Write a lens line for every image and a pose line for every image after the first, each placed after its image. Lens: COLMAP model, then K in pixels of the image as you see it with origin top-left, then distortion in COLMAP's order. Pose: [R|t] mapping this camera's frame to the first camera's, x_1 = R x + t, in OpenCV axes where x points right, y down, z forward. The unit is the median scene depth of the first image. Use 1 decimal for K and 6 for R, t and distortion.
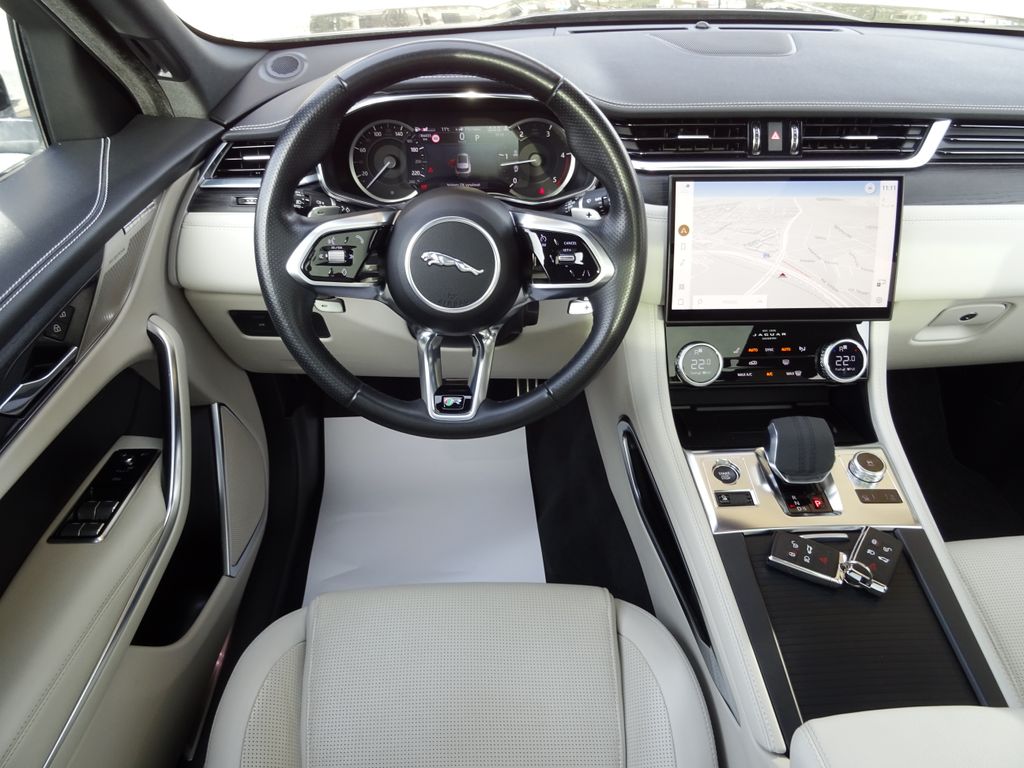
lens RADIAL K [[727.0, 0, 507.5], [0, 727.0, 380.0], [0, 0, 1]] dist [-0.003559, -0.016223]
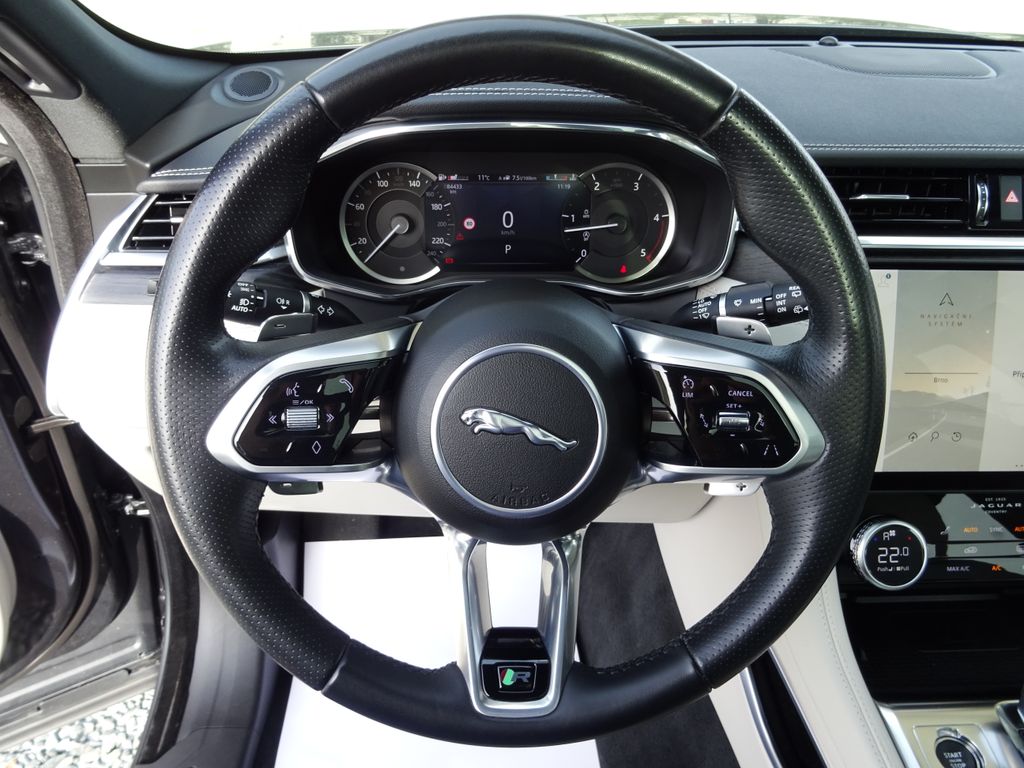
lens RADIAL K [[727.0, 0, 509.6], [0, 727.0, 384.1], [0, 0, 1]] dist [-0.003559, -0.016223]
pose [[0.999925, 0.011531, 0.004095, -0.069684], [-0.011319, 0.998766, -0.048365, -0.137828], [-0.004648, 0.048315, 0.998821, 0.380538]]
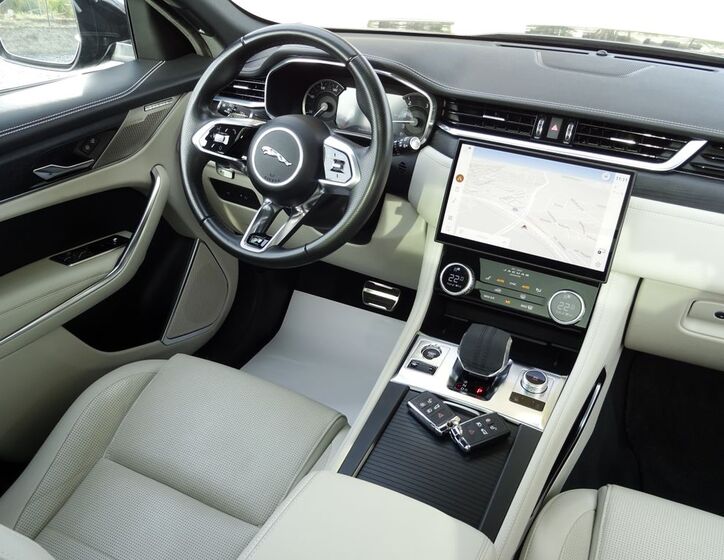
lens RADIAL K [[661.4, 0, 359.4], [0, 661.4, 277.2], [0, 0, 1]] dist [-0.012699, 0.000000]
pose [[0.876975, 0.262405, -0.402565, 0.614531], [-0.307077, 0.950399, -0.049455, 0.093007], [0.369620, 0.166989, 0.914055, -0.190361]]
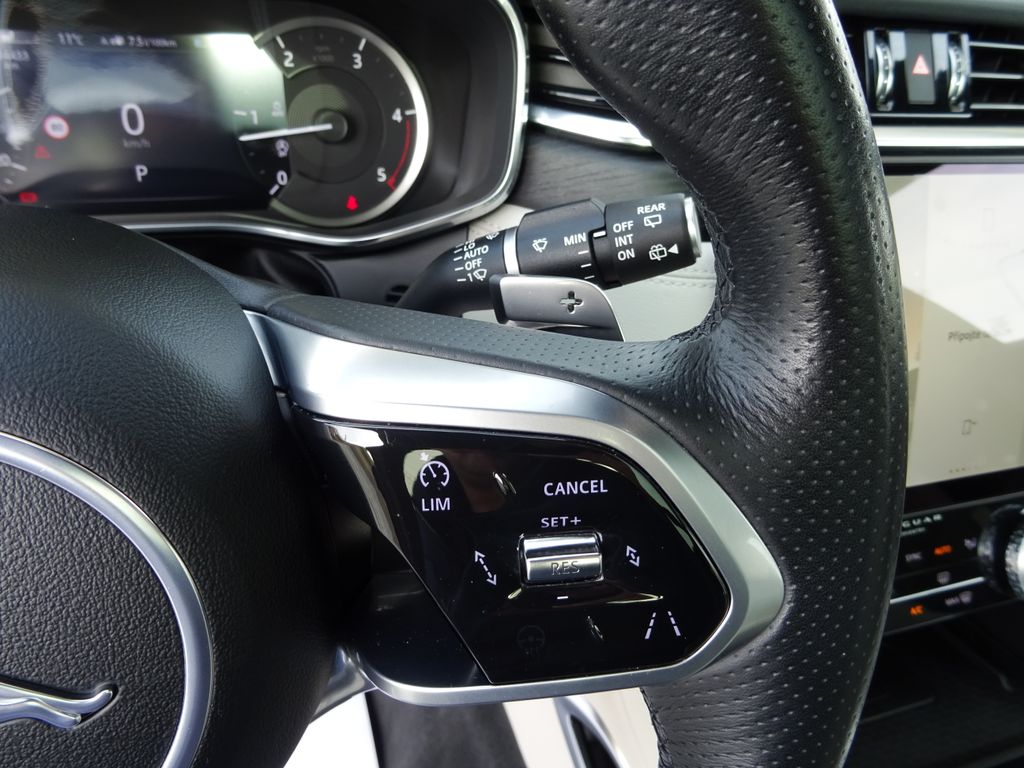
lens RADIAL K [[727.0, 0, 510.0], [0, 727.0, 387.5], [0, 0, 1]] dist [-0.003559, -0.016223]
pose [[0.959688, -0.085935, 0.267607, 0.015700], [0.082513, 0.996300, 0.024030, -0.181816], [-0.268681, -0.000981, 0.963229, 0.664448]]
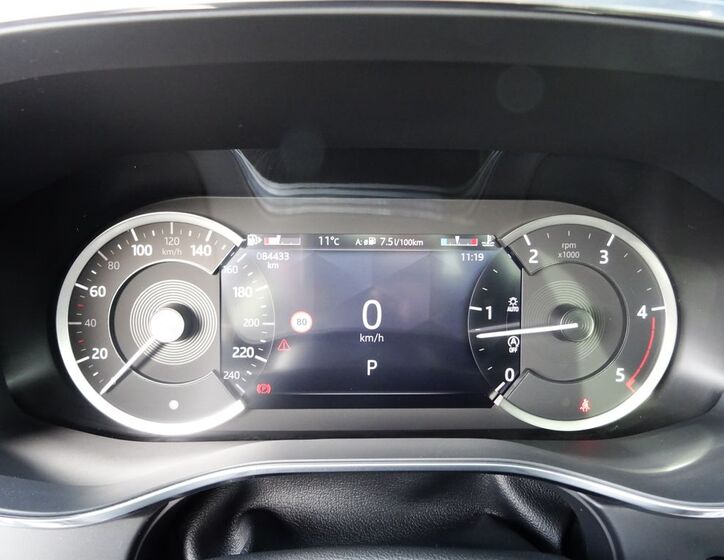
lens RADIAL K [[499.5, 0, 359.0], [0, 499.5, 284.3], [0, 0, 1]] dist [-0.013716, -0.000886]
pose [[0.999887, 0.014996, -0.000723, -0.077863], [-0.014547, 0.955786, -0.293703, -0.280038], [-0.003713, 0.293680, 0.955896, 0.856625]]
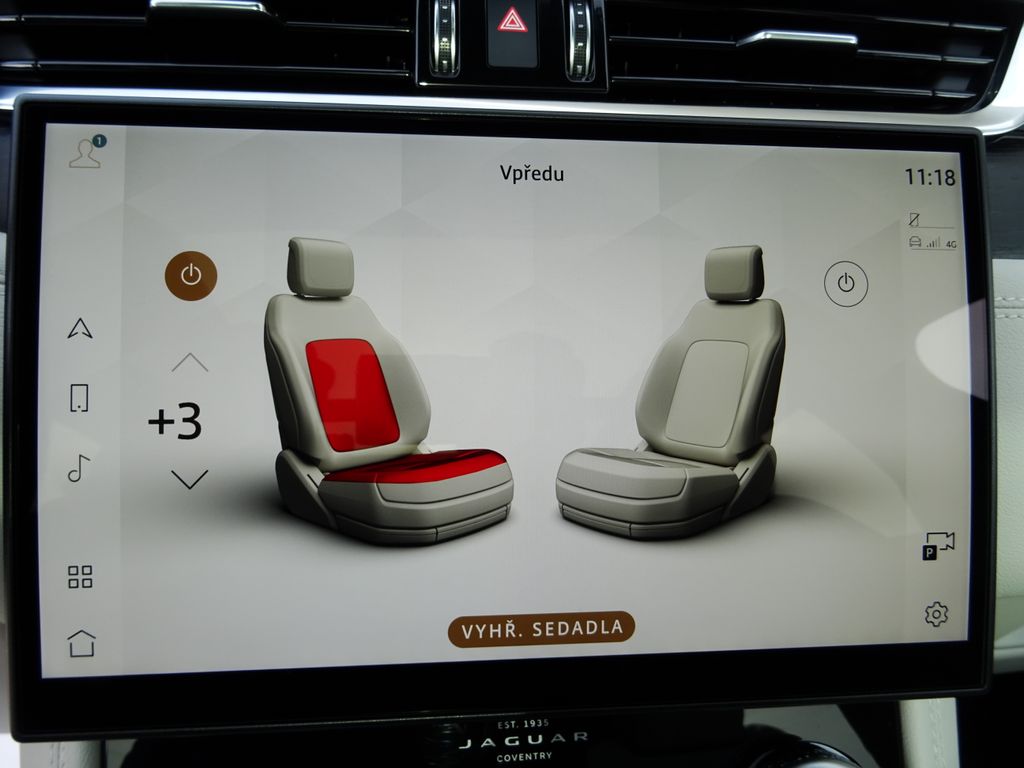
lens RADIAL K [[727.0, 0, 510.3], [0, 727.0, 385.3], [0, 0, 1]] dist [-0.003559, -0.016223]
pose [[0.997822, 0.005165, 0.065757, 0.350588], [0.008998, 0.976951, -0.213274, -0.134668], [-0.065343, 0.213401, 0.974777, 0.751755]]
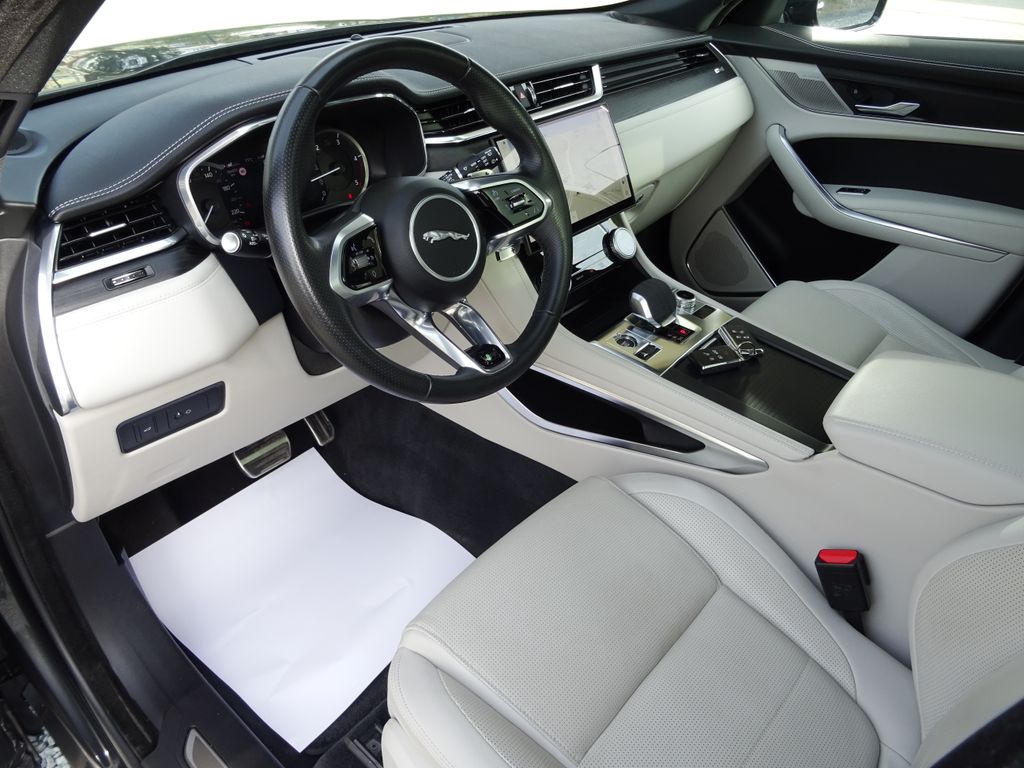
lens RADIAL K [[727.0, 0, 504.3], [0, 727.0, 383.9], [0, 0, 1]] dist [-0.003559, -0.016223]
pose [[0.688126, -0.410079, 0.598597, -0.620338], [0.444356, 0.890349, 0.099131, -0.027604], [-0.573611, 0.197775, 0.794893, 0.108190]]
